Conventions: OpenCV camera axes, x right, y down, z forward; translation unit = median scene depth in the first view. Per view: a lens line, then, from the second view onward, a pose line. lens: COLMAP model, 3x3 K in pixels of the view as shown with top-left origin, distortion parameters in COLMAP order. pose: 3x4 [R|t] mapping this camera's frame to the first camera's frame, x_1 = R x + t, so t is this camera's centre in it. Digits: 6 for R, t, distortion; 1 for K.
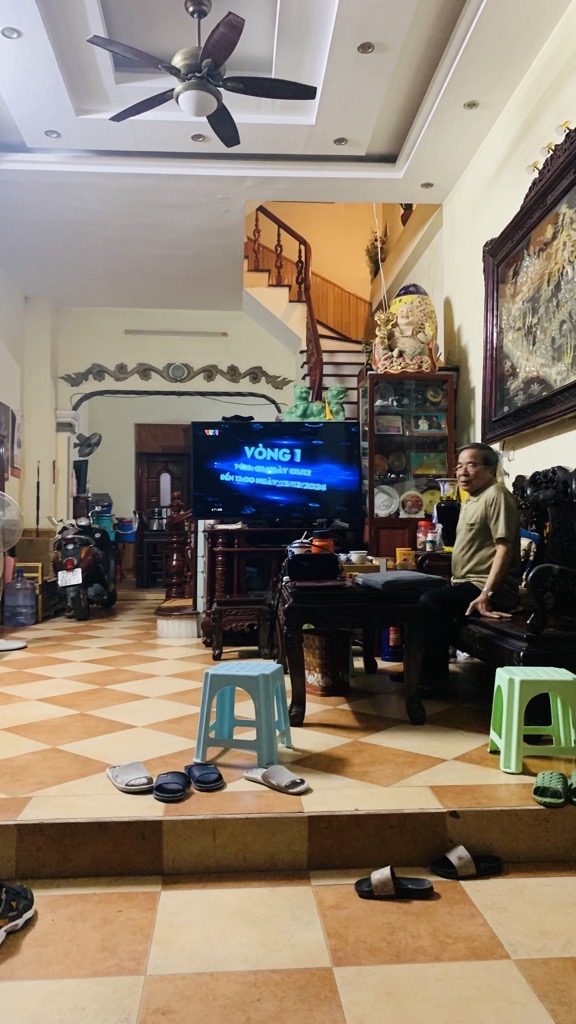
lens RADIAL K [[838.5, 0, 290.1], [0, 838.5, 514.0], [0, 0, 1]] dist [0.104783, -0.192906]
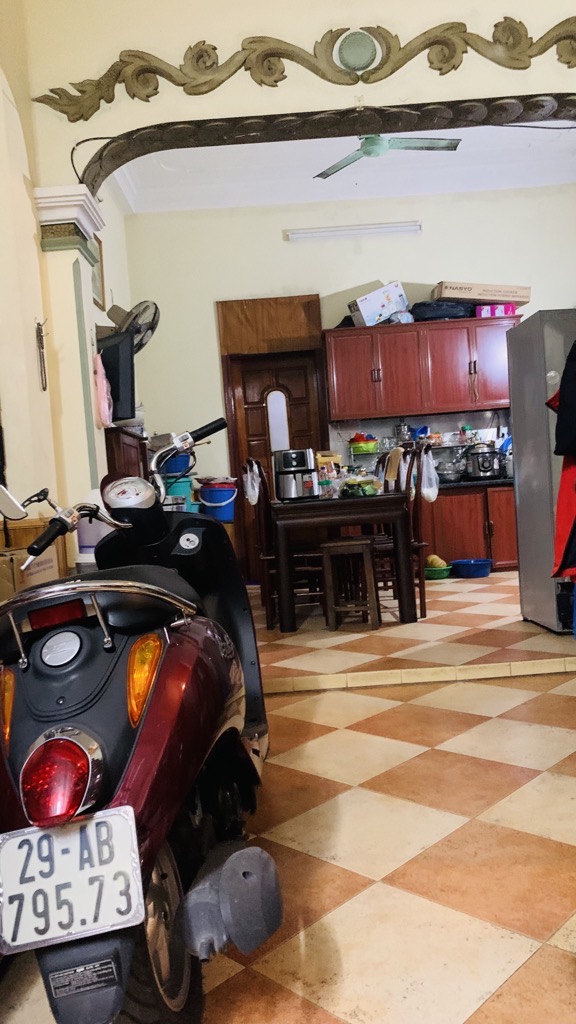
lens RADIAL K [[838.5, 0, 290.1], [0, 838.5, 514.0], [0, 0, 1]] dist [0.104783, -0.192906]
pose [[0.994811, -0.074709, -0.069063, -0.246296], [0.078395, 0.995549, 0.052304, 0.007863], [0.064848, -0.057447, 0.996240, 1.023717]]
